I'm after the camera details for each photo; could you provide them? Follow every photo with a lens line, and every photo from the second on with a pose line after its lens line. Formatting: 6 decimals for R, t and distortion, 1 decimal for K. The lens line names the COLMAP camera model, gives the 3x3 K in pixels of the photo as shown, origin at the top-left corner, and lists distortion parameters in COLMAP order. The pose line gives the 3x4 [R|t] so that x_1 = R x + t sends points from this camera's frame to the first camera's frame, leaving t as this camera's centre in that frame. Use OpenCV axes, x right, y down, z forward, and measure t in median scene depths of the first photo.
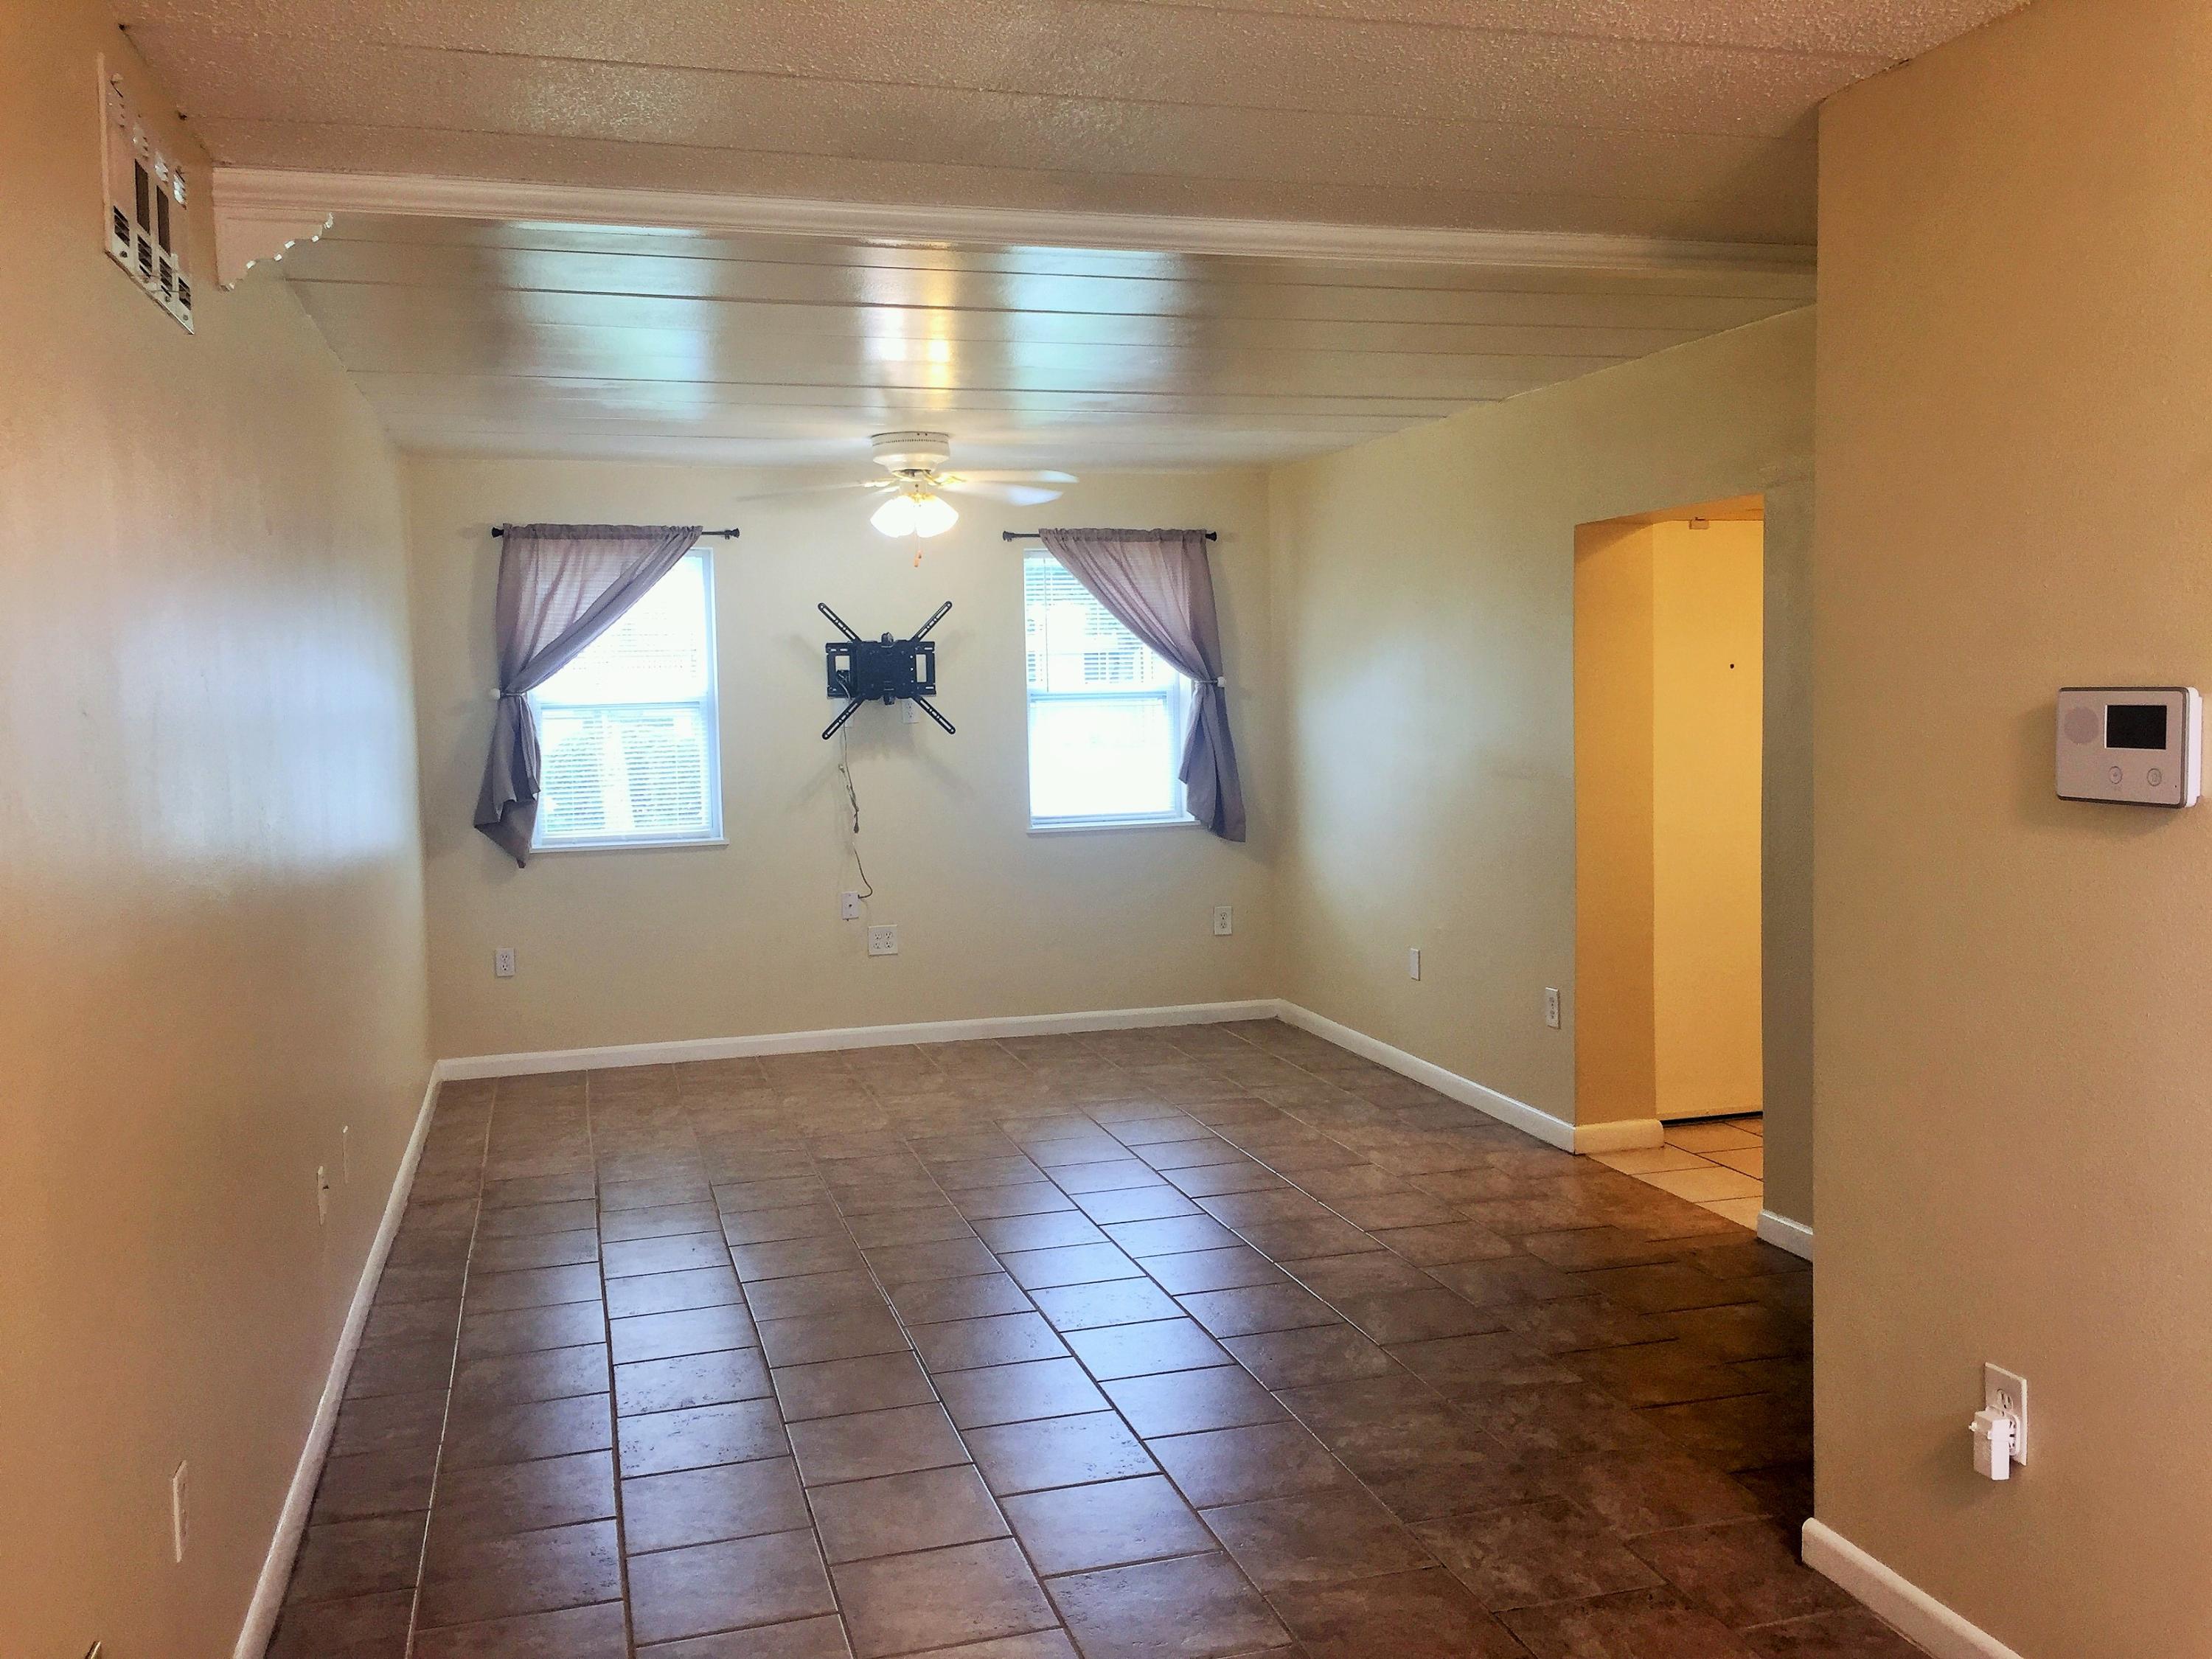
lens RADIAL K [[1901.1, 0, 1102.5], [0, 1901.1, 824.2], [0, 0, 1]] dist [0.077503, -0.092752]
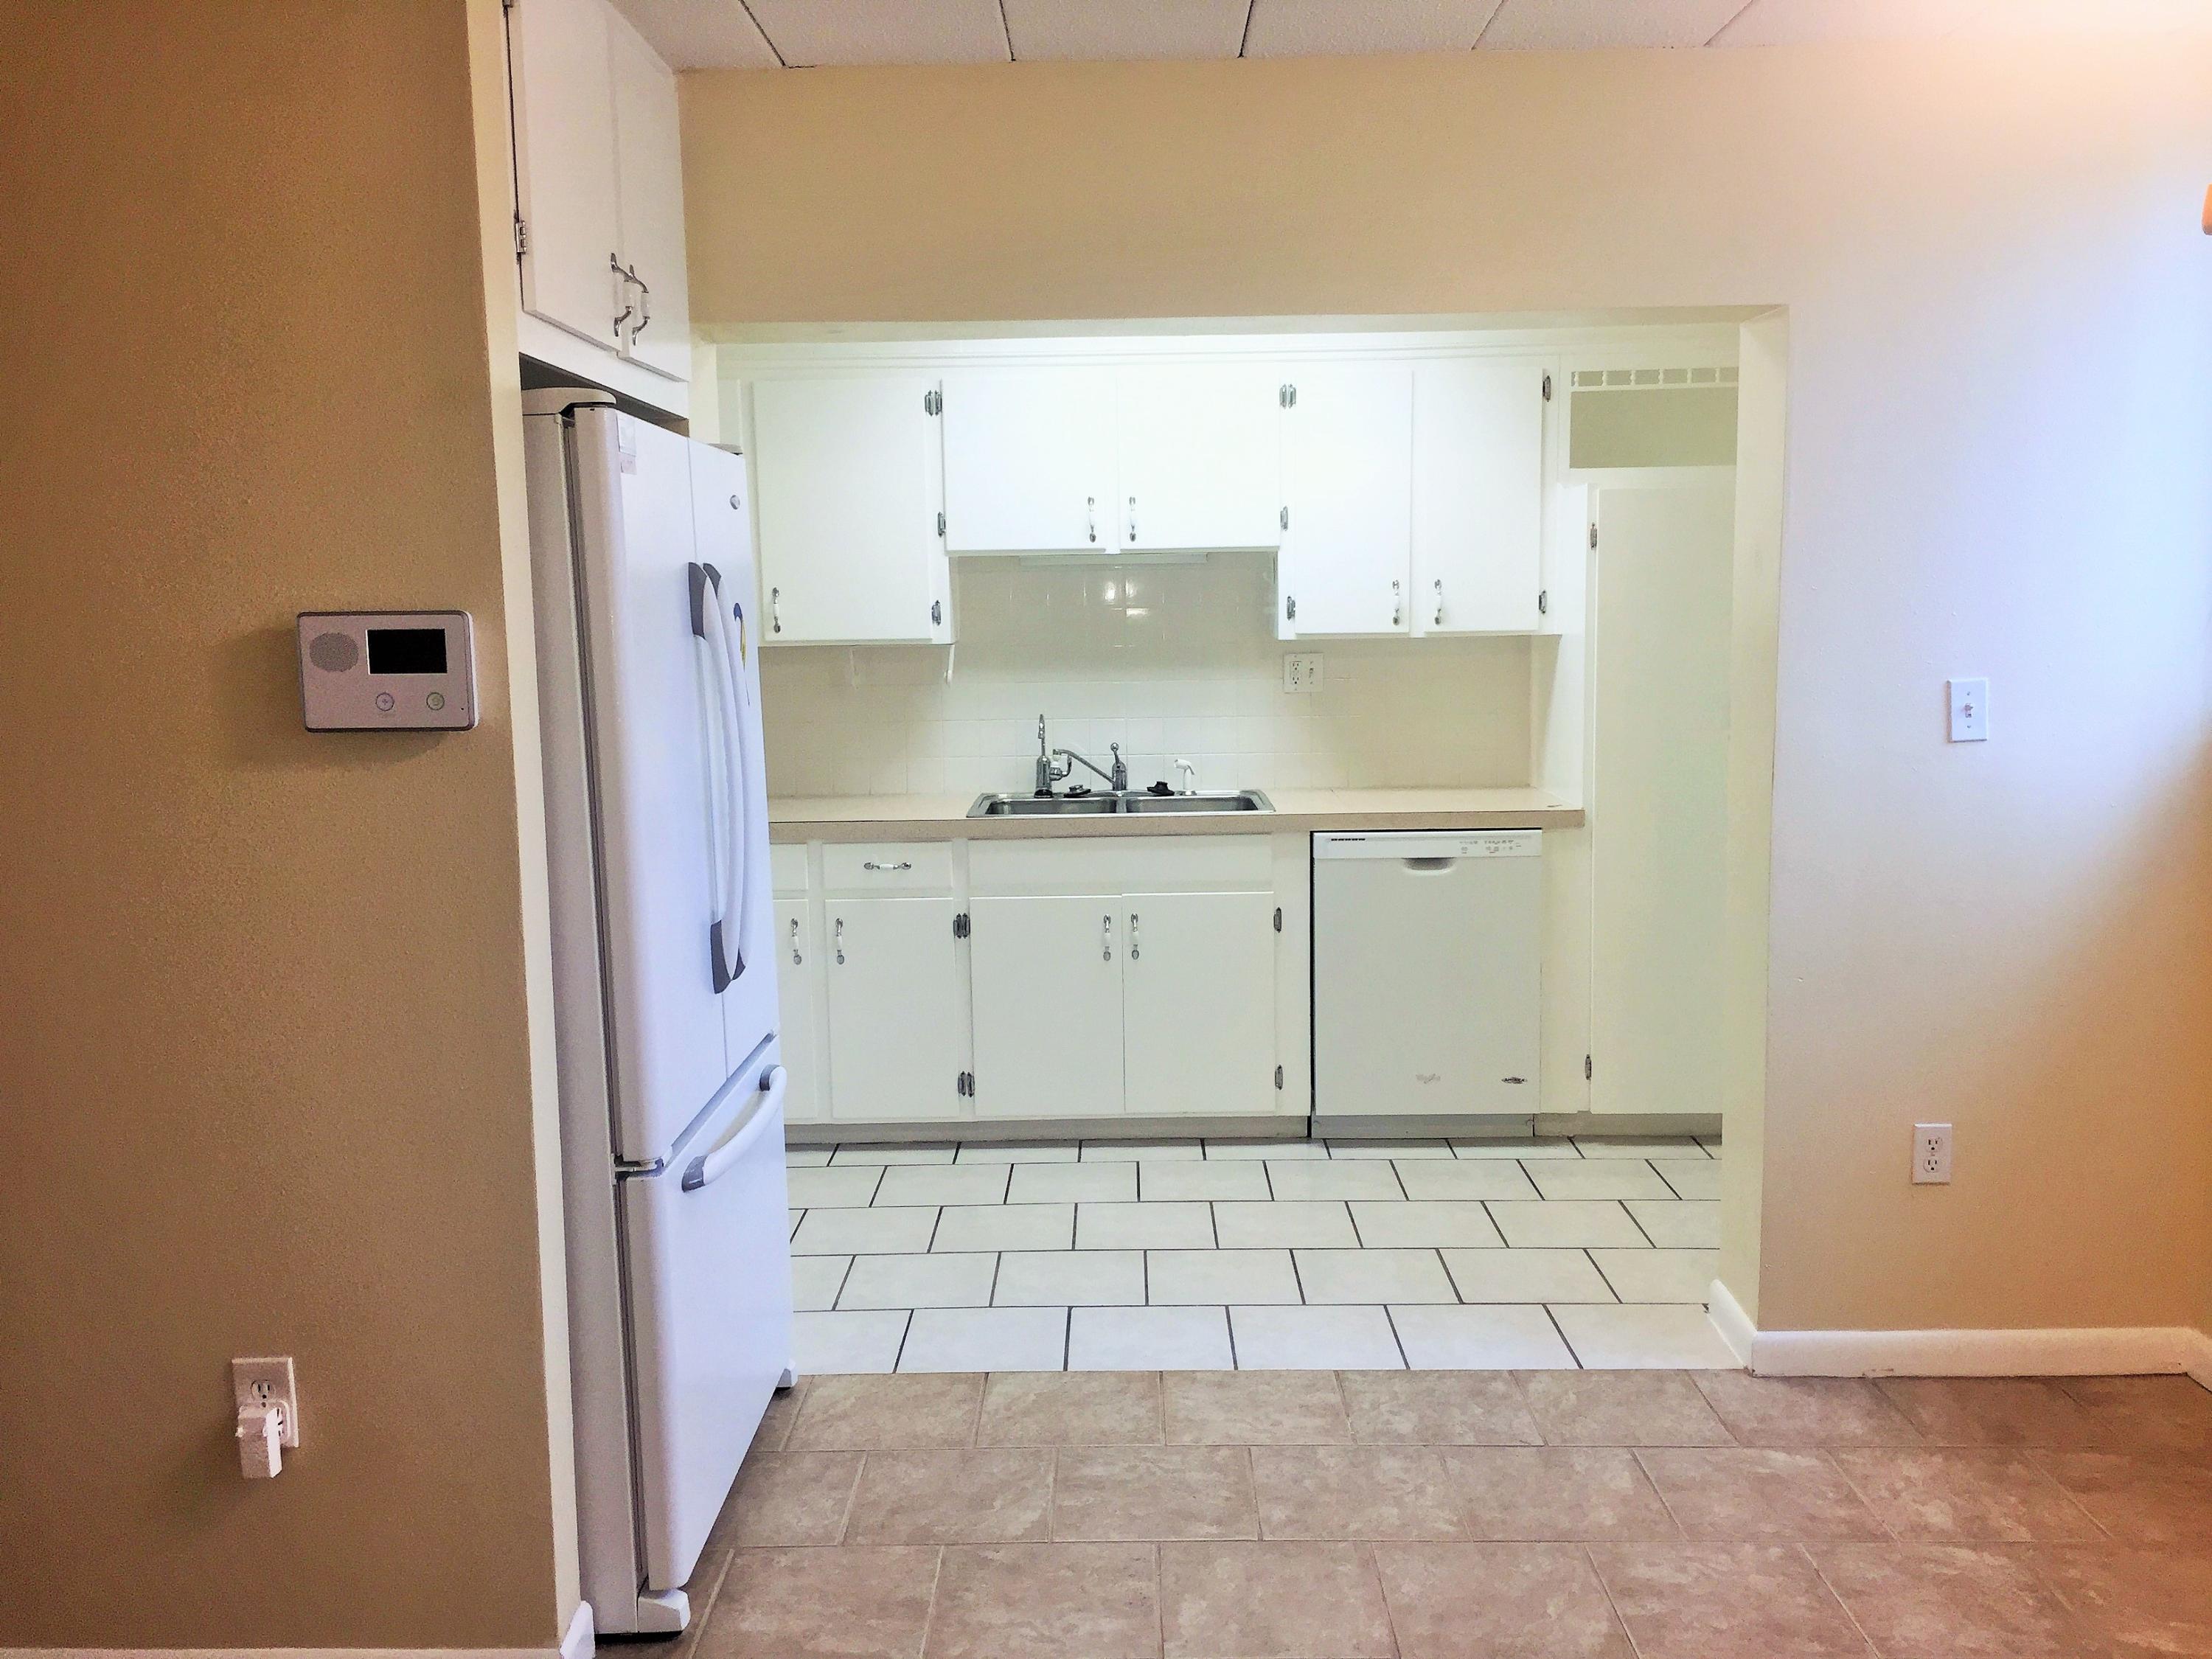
lens RADIAL K [[1901.1, 0, 1123.5], [0, 1901.1, 835.5], [0, 0, 1]] dist [0.077503, -0.092752]
pose [[0.269954, -0.106741, 0.956938, -0.276365], [0.078367, 0.992975, 0.088653, -0.013710], [-0.959679, 0.051061, 0.276423, 0.342456]]
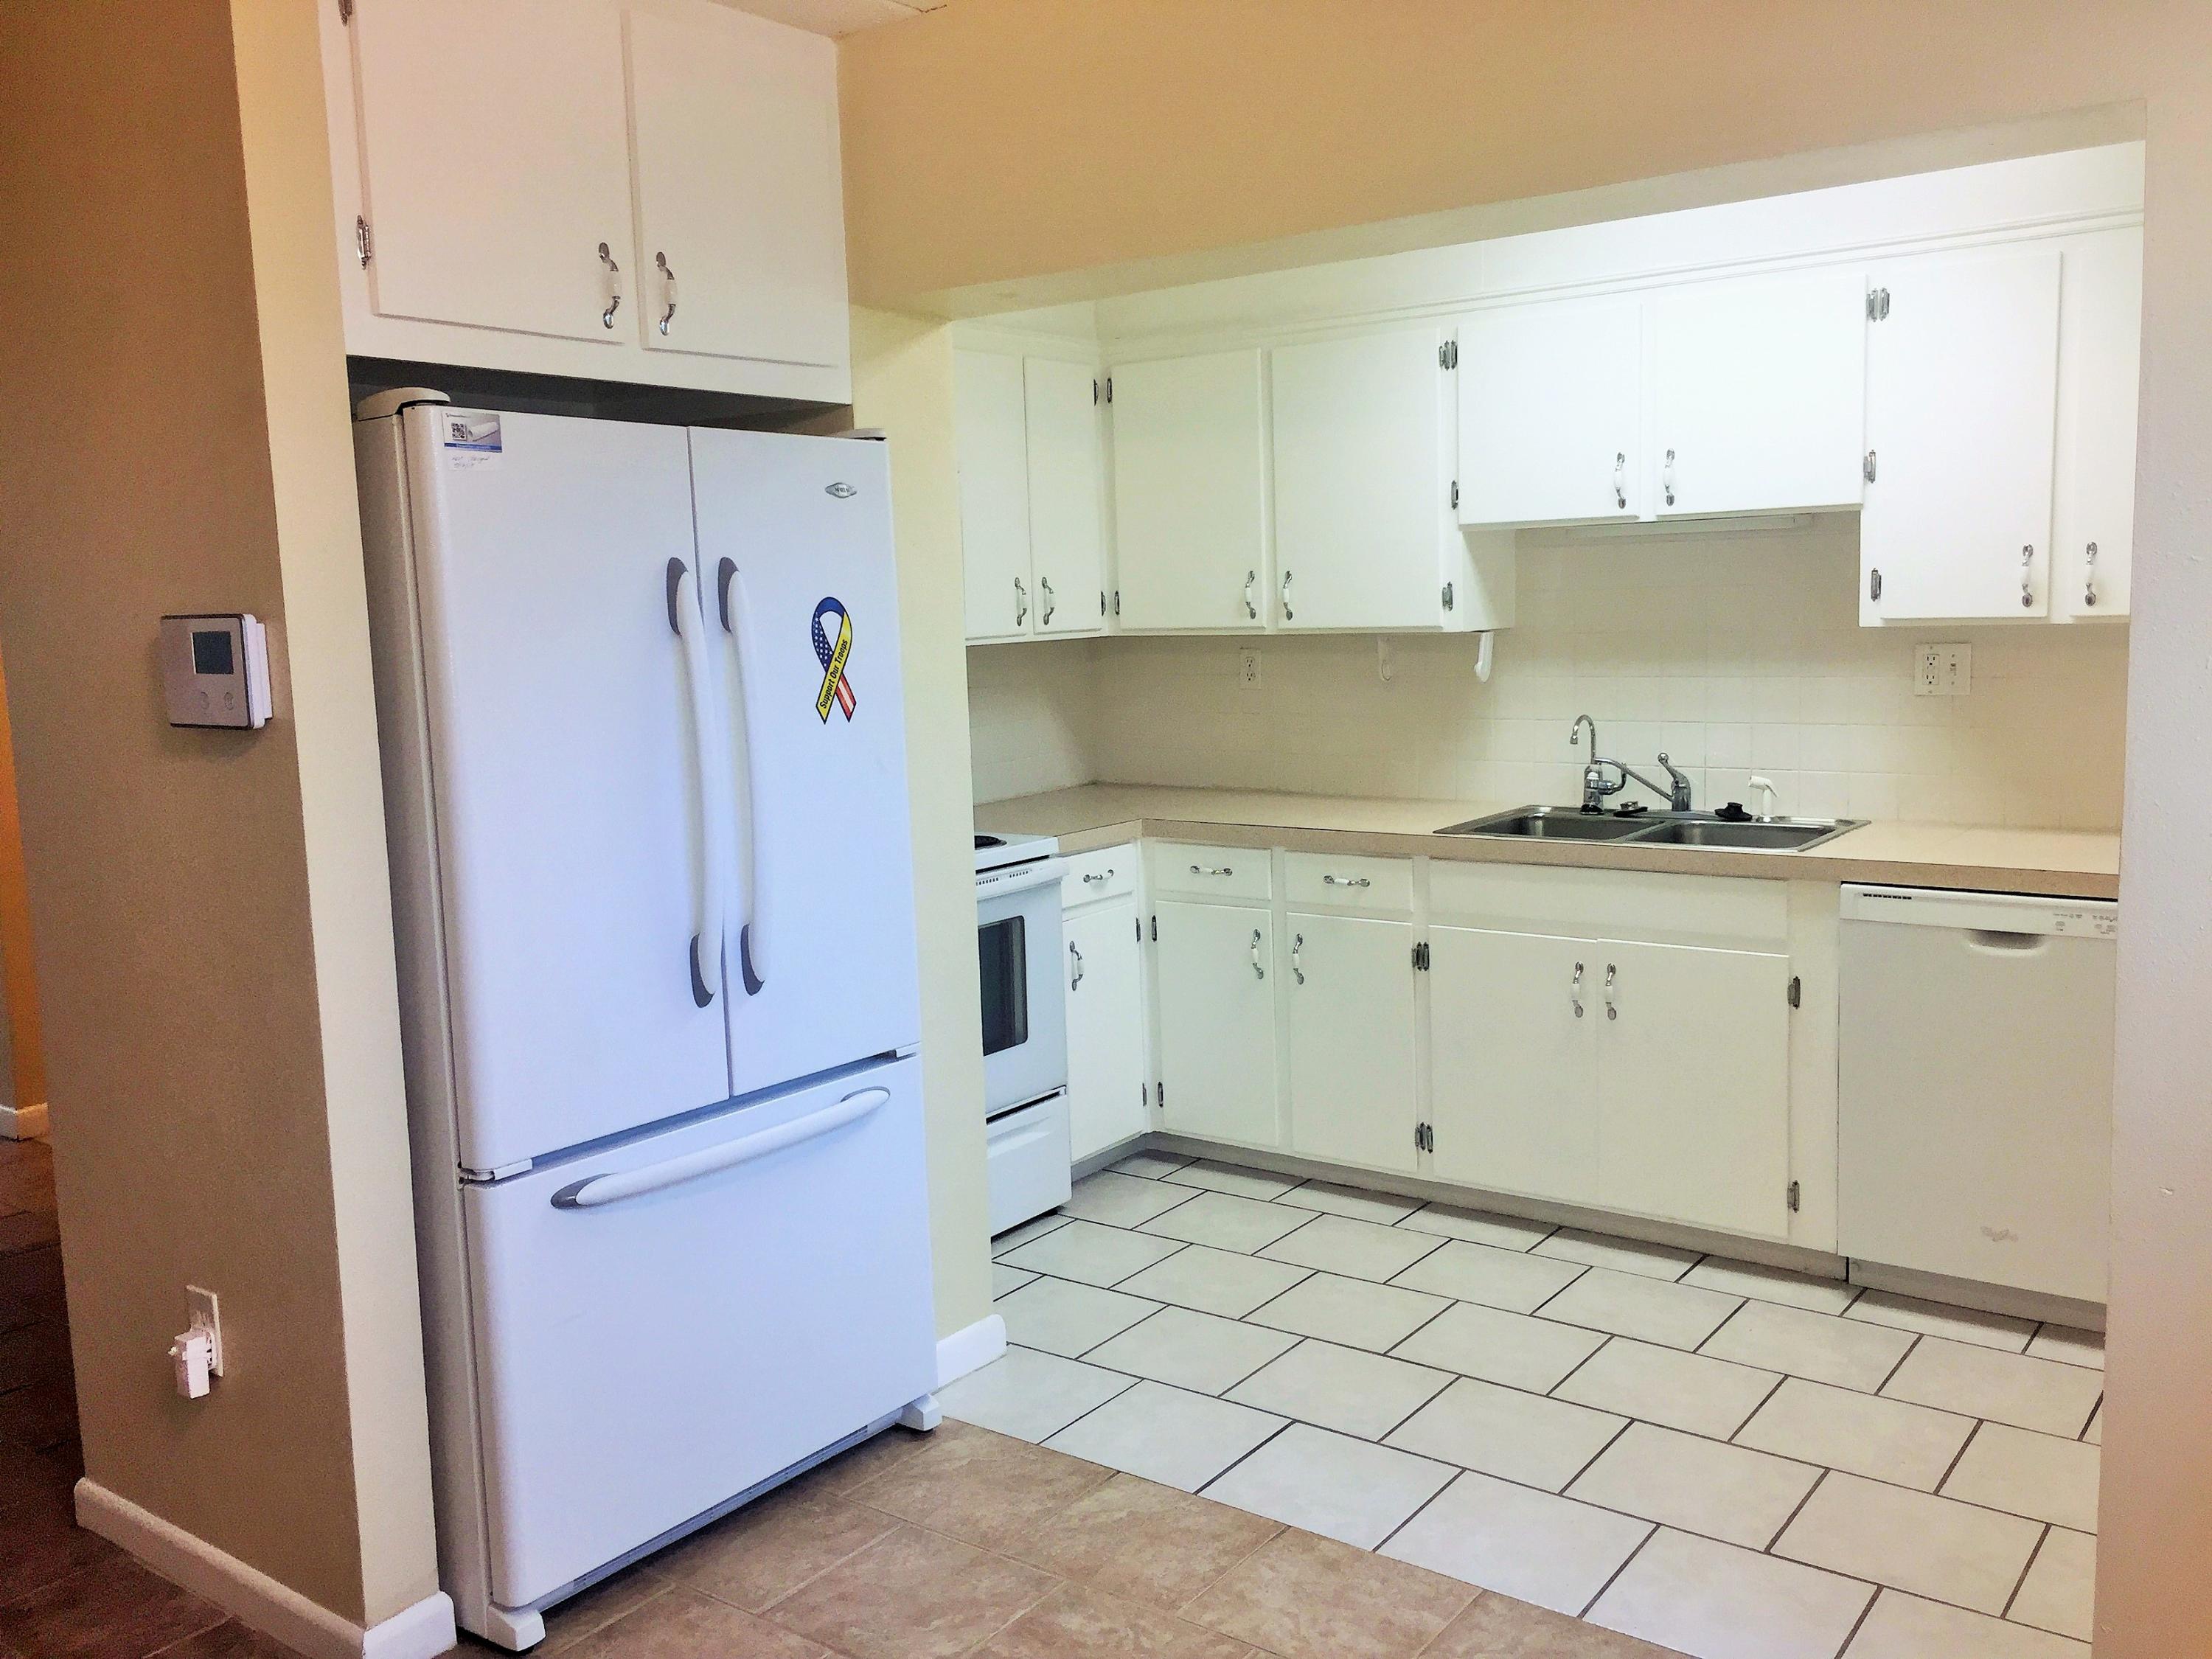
lens RADIAL K [[1901.1, 0, 1113.6], [0, 1901.1, 837.0], [0, 0, 1]] dist [0.077503, -0.092752]
pose [[0.788413, -0.081833, 0.609679, 0.249331], [0.057378, 0.996574, 0.059564, 0.012470], [-0.612465, -0.011979, 0.790407, -0.097530]]
